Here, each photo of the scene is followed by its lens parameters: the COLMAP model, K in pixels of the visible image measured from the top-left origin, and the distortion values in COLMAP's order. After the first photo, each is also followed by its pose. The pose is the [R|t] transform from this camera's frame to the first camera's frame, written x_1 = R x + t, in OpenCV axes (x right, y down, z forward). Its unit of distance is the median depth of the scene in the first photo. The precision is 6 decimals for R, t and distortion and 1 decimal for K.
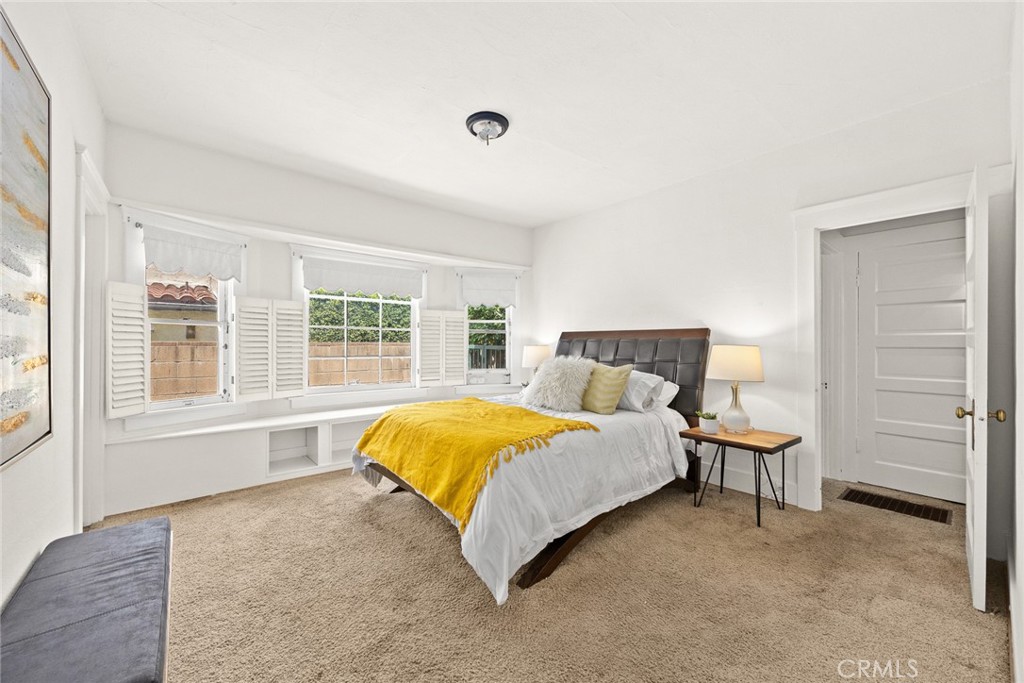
lens RADIAL K [[402.0, 0, 512.9], [0, 402.0, 338.1], [0, 0, 1]] dist [-0.000301, 0.000002]
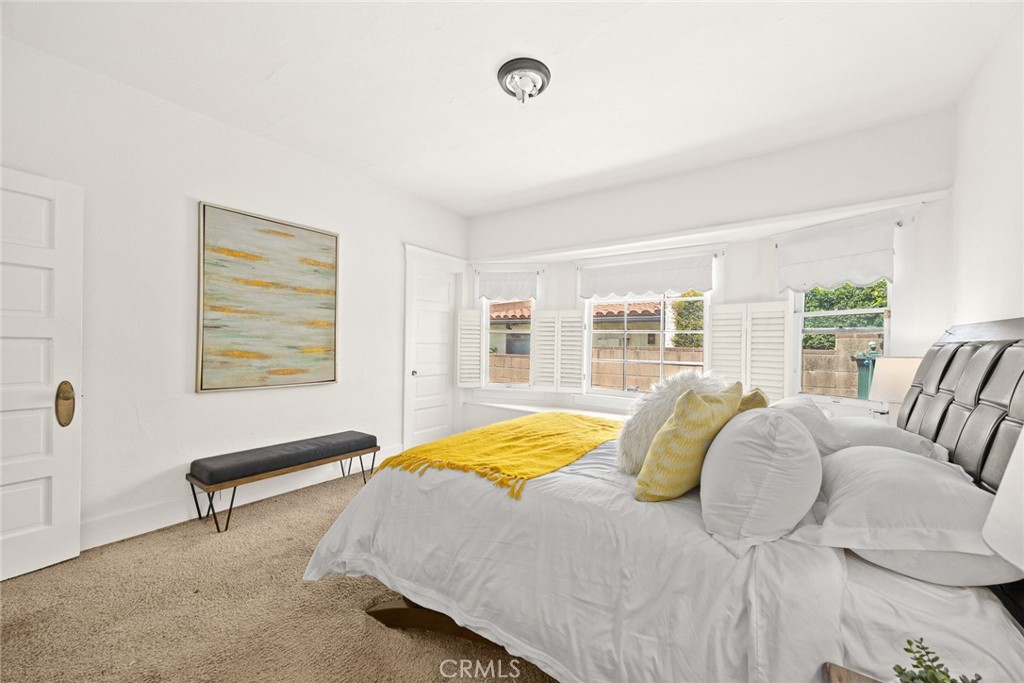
lens RADIAL K [[392.0, 0, 512.8], [0, 392.0, 343.0], [0, 0, 1]] dist [-0.001463, -0.000019]
pose [[0.245937, -0.002492, -0.969283, 0.508621], [-0.004740, 0.999982, -0.003774, 0.007441], [0.969274, 0.005523, 0.245921, 0.572913]]
